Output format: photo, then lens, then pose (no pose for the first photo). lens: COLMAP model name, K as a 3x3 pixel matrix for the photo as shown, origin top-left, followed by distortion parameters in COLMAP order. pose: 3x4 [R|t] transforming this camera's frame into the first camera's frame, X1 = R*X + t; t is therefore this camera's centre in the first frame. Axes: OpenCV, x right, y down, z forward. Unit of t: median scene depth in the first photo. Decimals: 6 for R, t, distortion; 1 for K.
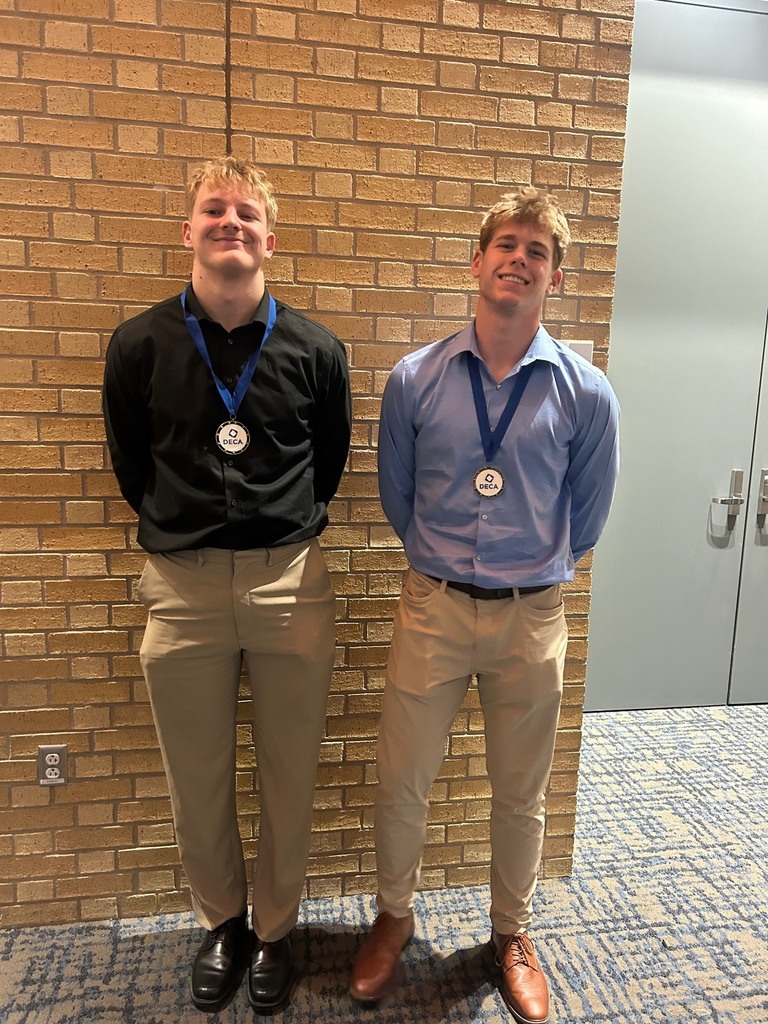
lens RADIAL K [[767.3, 0, 384.7], [0, 767.3, 515.5], [0, 0, 1]] dist [0.046338, -0.050560]
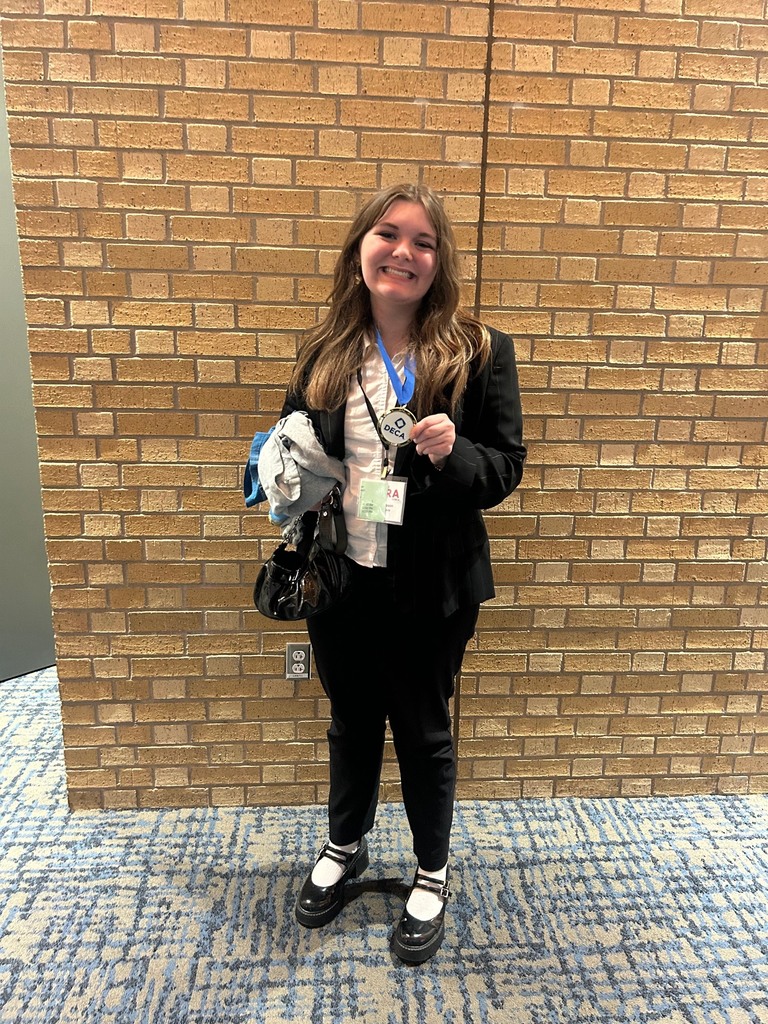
lens RADIAL K [[767.3, 0, 384.7], [0, 767.3, 513.9], [0, 0, 1]] dist [0.046338, -0.050560]
pose [[0.994992, 0.020232, -0.097889, -0.211926], [-0.012530, 0.996823, 0.078661, 0.030585], [0.099170, -0.077040, 0.992084, -0.041772]]
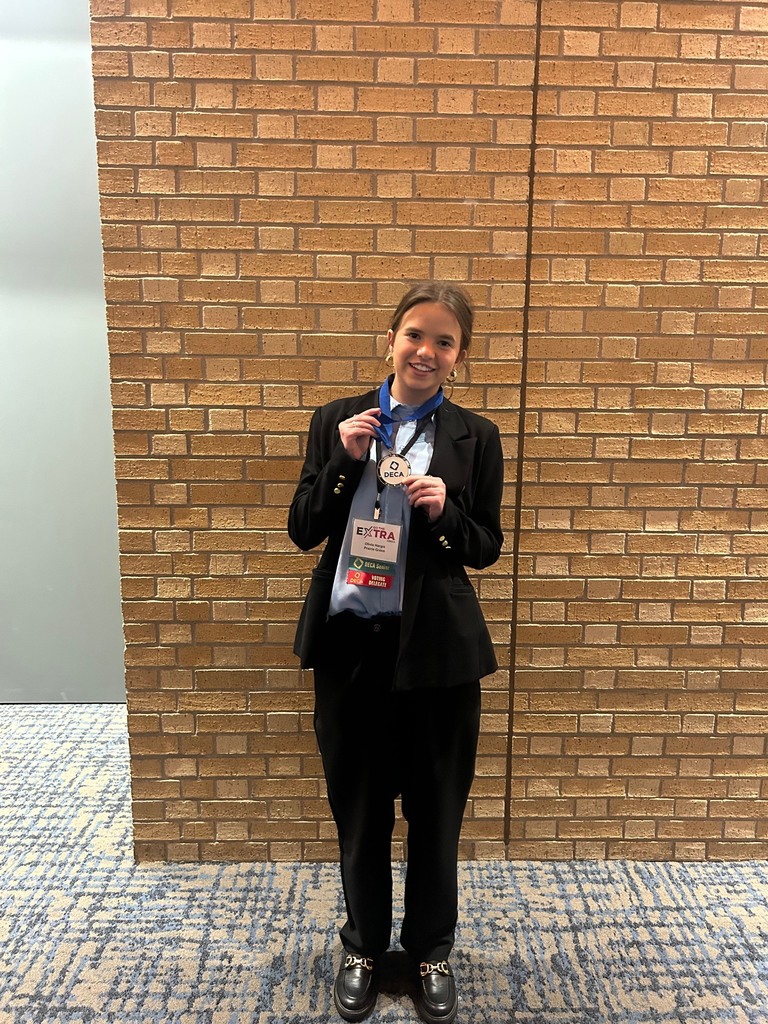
lens RADIAL K [[767.3, 0, 391.9], [0, 767.3, 505.6], [0, 0, 1]] dist [0.046338, -0.050560]
pose [[0.988358, 0.010524, -0.151779, -0.212864], [-0.009558, 0.999929, 0.007093, 0.002918], [0.151843, -0.005560, 0.988389, -0.100614]]
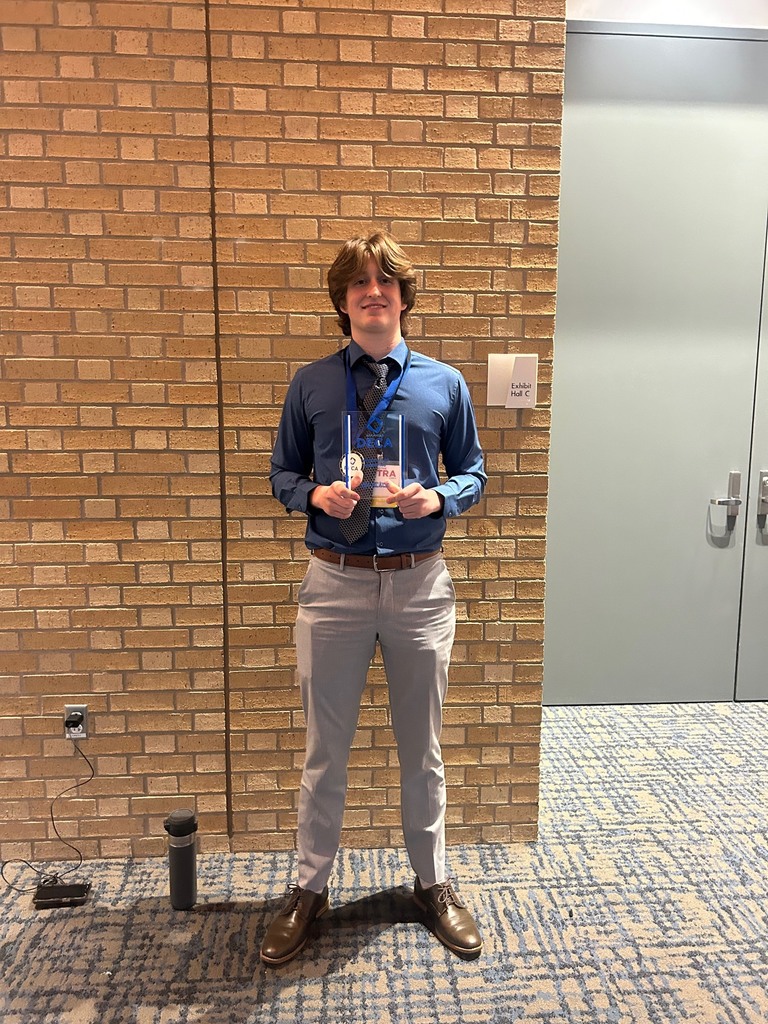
lens RADIAL K [[767.3, 0, 384.9], [0, 767.3, 512.5], [0, 0, 1]] dist [0.046338, -0.050560]
pose [[0.994131, -0.007753, -0.107903, 0.177630], [0.005065, 0.999670, -0.025169, 0.033587], [0.108063, 0.024475, 0.993843, -0.141634]]
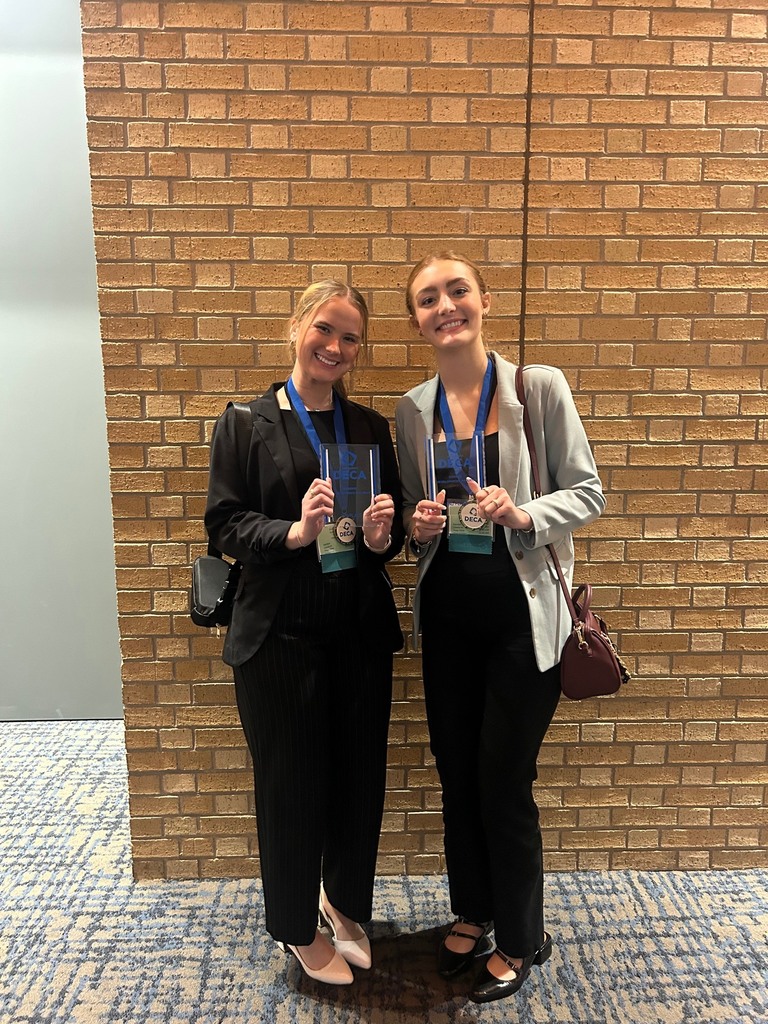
lens RADIAL K [[767.3, 0, 392.0], [0, 767.3, 511.1], [0, 0, 1]] dist [0.046338, -0.050560]
pose [[0.989659, -0.002603, -0.143417, -0.220160], [0.002369, 0.999996, -0.001803, 0.006168], [0.143421, 0.001445, 0.989661, -0.095070]]
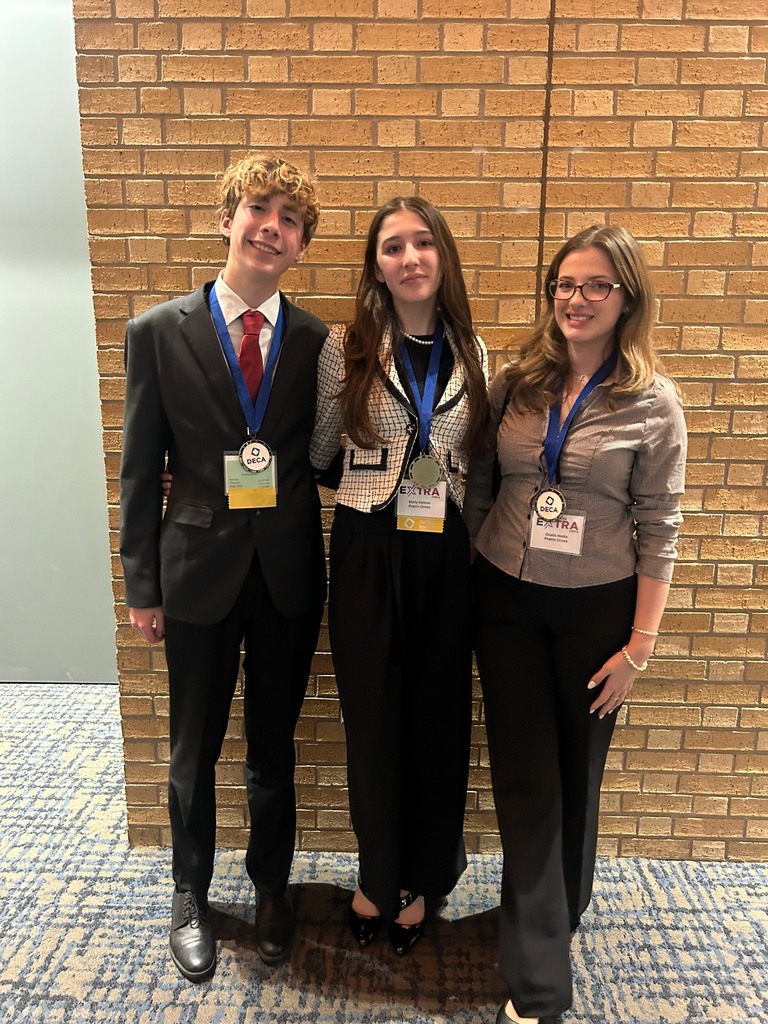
lens RADIAL K [[767.3, 0, 382.8], [0, 767.3, 517.8], [0, 0, 1]] dist [0.046338, -0.050560]
pose [[0.980800, 0.023230, -0.193630, -0.191817], [-0.015517, 0.999028, 0.041258, 0.016858], [0.194400, -0.037461, 0.980207, -0.033035]]
